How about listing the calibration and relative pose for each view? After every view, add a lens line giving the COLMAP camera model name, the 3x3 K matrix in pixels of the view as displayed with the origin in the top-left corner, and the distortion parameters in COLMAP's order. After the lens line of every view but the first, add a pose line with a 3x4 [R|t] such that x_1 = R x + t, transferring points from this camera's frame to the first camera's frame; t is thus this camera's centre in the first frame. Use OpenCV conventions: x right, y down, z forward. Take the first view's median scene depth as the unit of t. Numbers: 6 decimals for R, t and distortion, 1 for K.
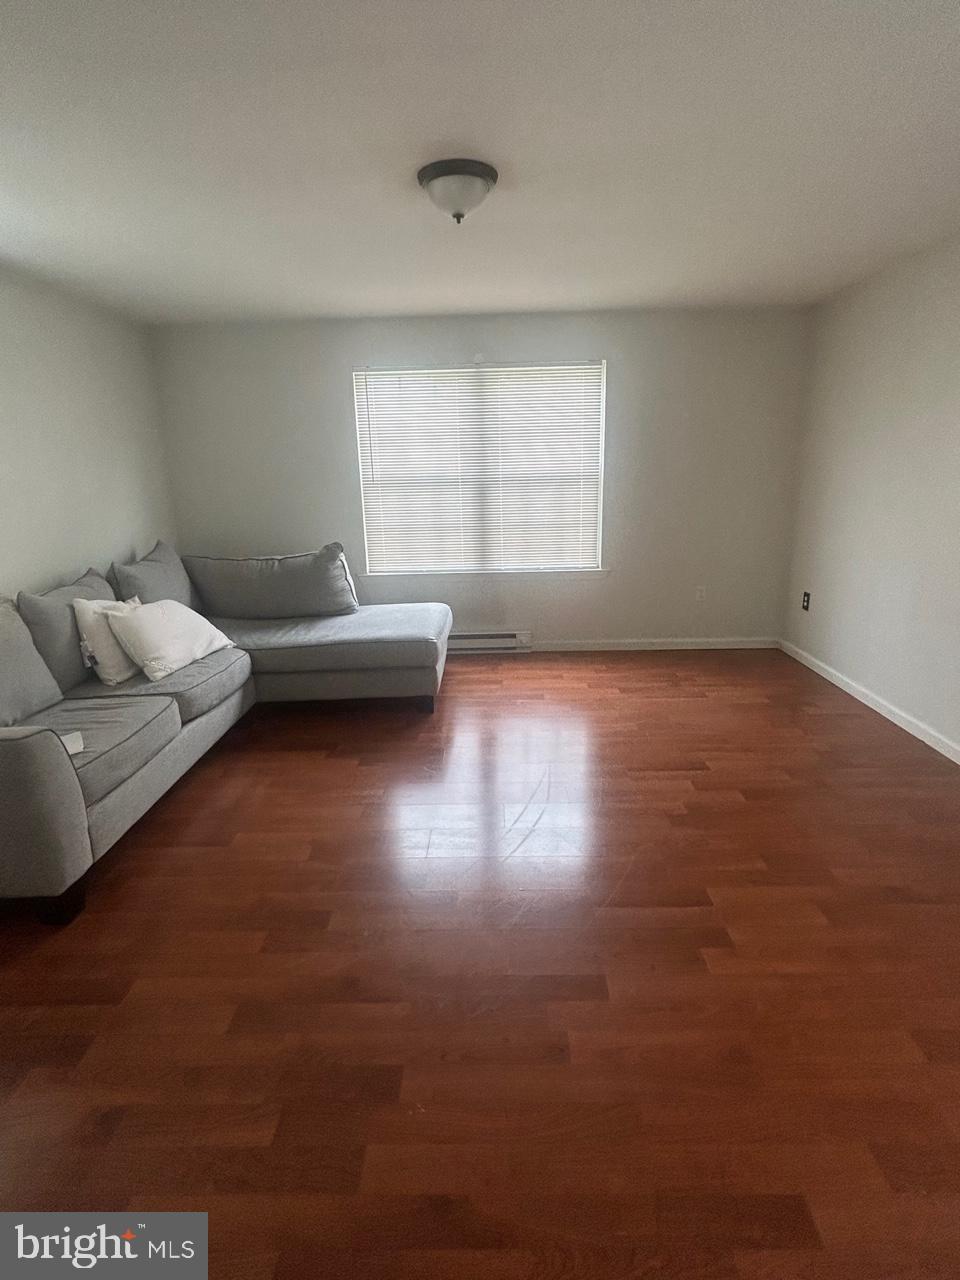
lens RADIAL K [[638.4, 0, 485.9], [0, 638.4, 634.3], [0, 0, 1]] dist [-0.007386, 0.003528]
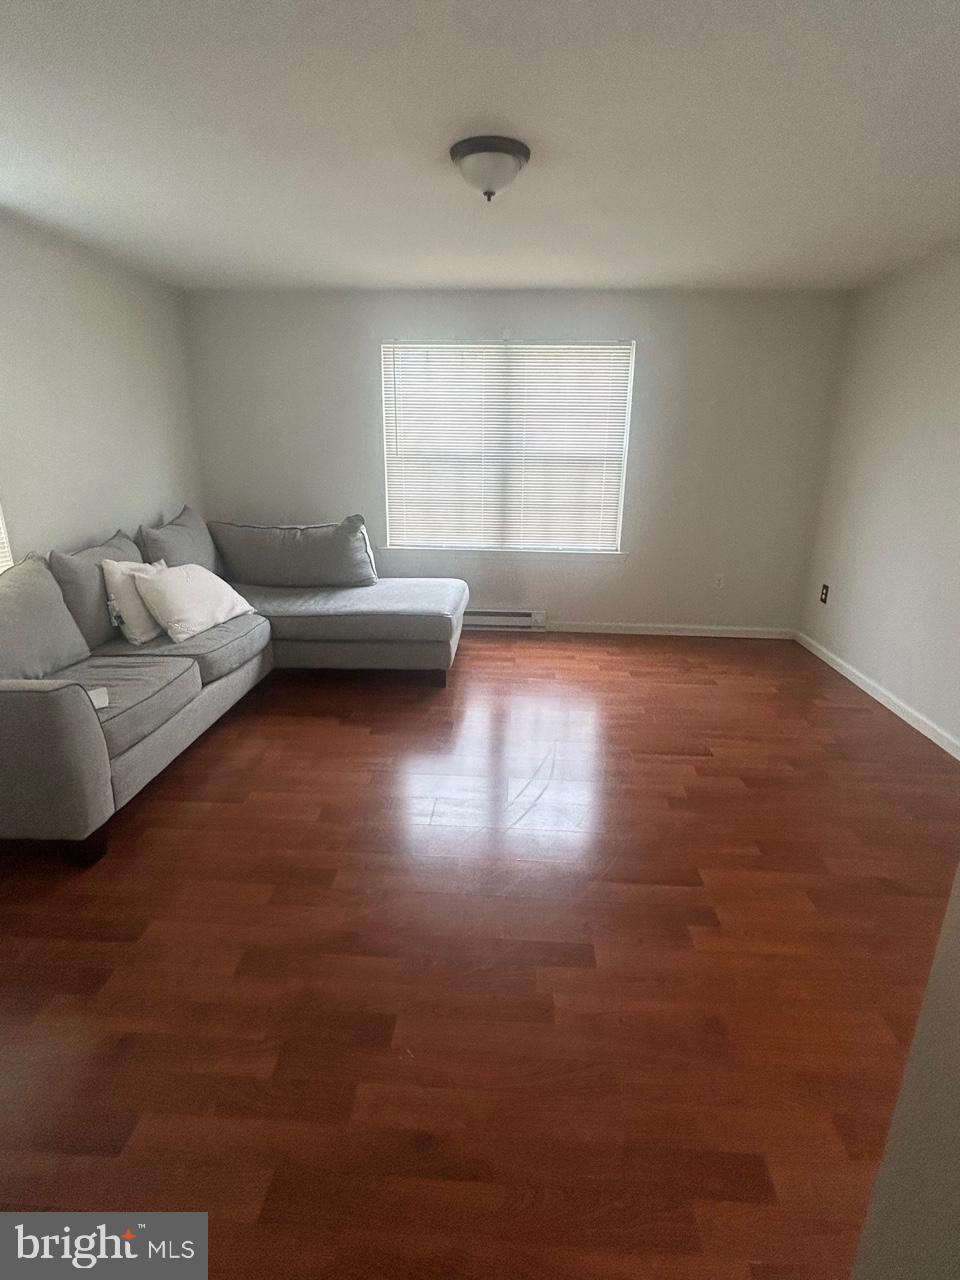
lens RADIAL K [[638.4, 0, 485.7], [0, 638.4, 634.7], [0, 0, 1]] dist [-0.007386, 0.003528]
pose [[0.998404, 0.047655, -0.030291, 0.009865], [-0.046492, 0.998196, 0.037998, -0.001740], [0.032047, -0.036530, 0.998819, -0.016376]]
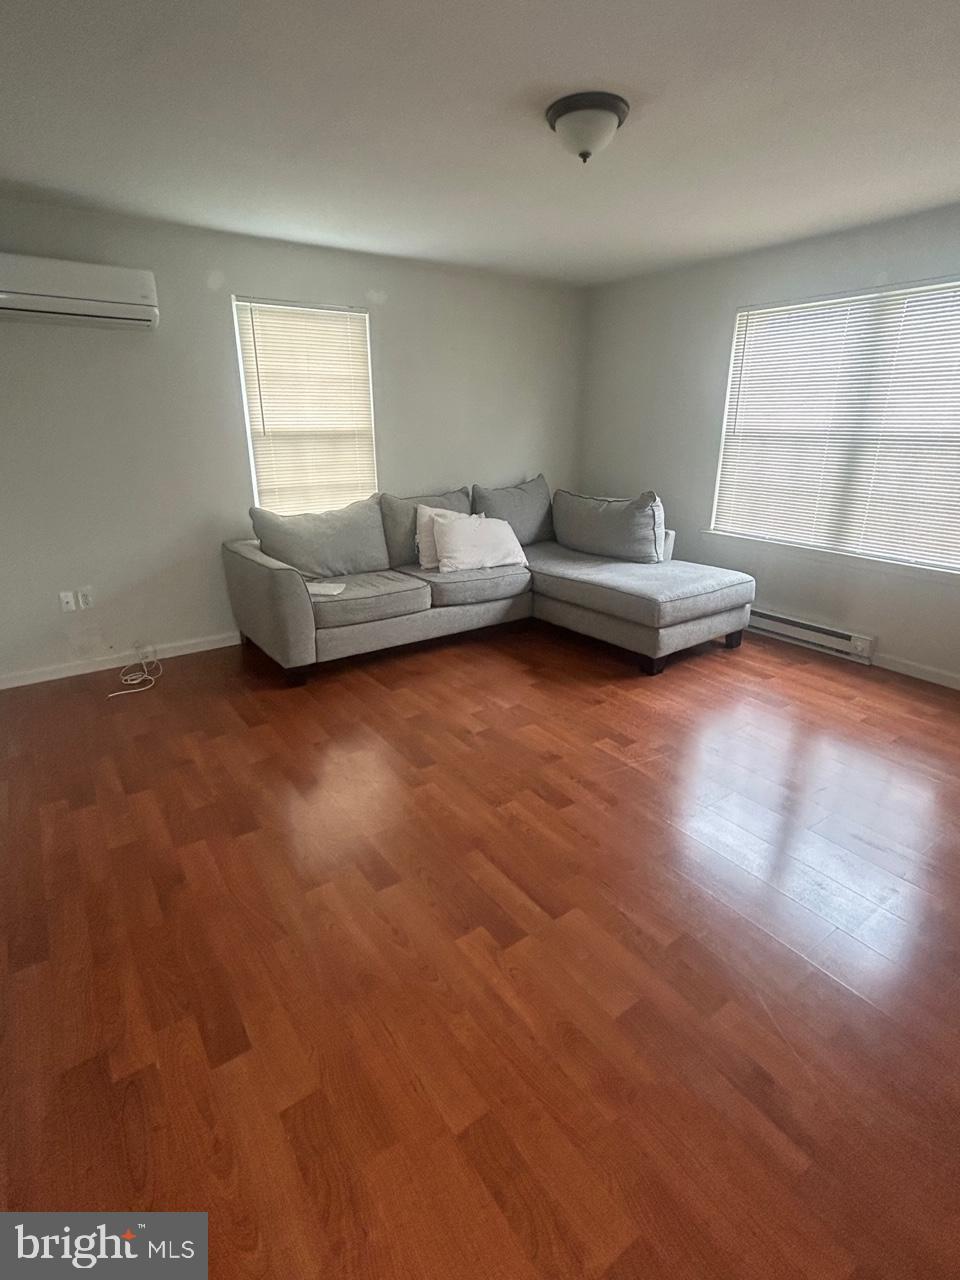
lens RADIAL K [[638.4, 0, 483.7], [0, 638.4, 636.2], [0, 0, 1]] dist [-0.007386, 0.003528]
pose [[0.585281, 0.285684, -0.758835, 0.542723], [-0.225292, 0.956320, 0.186267, -0.064184], [0.778903, 0.061941, 0.624078, 0.209337]]
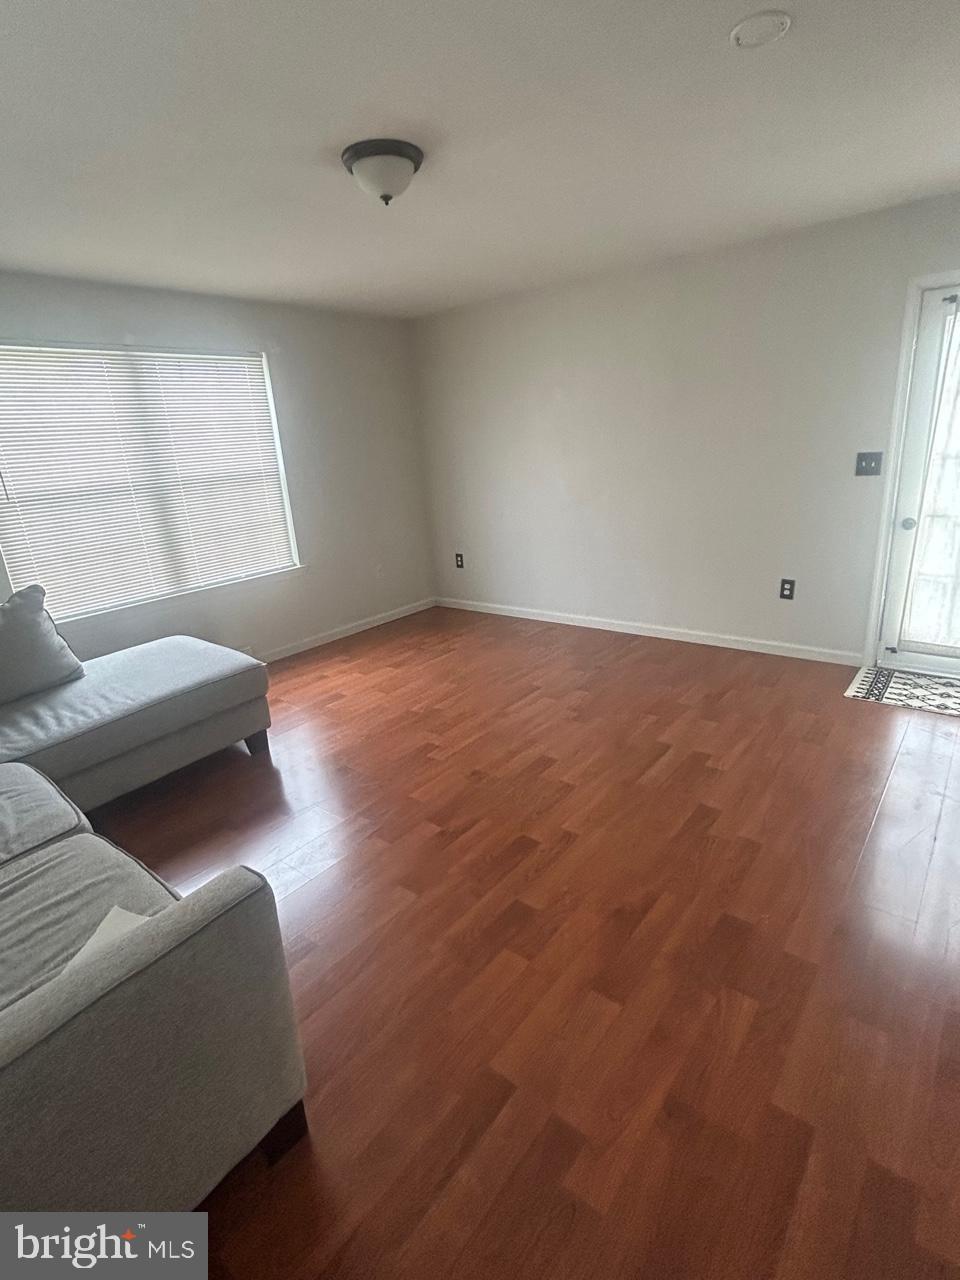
lens RADIAL K [[638.4, 0, 491.7], [0, 638.4, 631.5], [0, 0, 1]] dist [-0.007386, 0.003528]
pose [[0.612838, -0.248780, 0.750025, -0.562604], [0.257366, 0.960235, 0.108215, -0.049562], [-0.747123, 0.126713, 0.652496, 0.209933]]
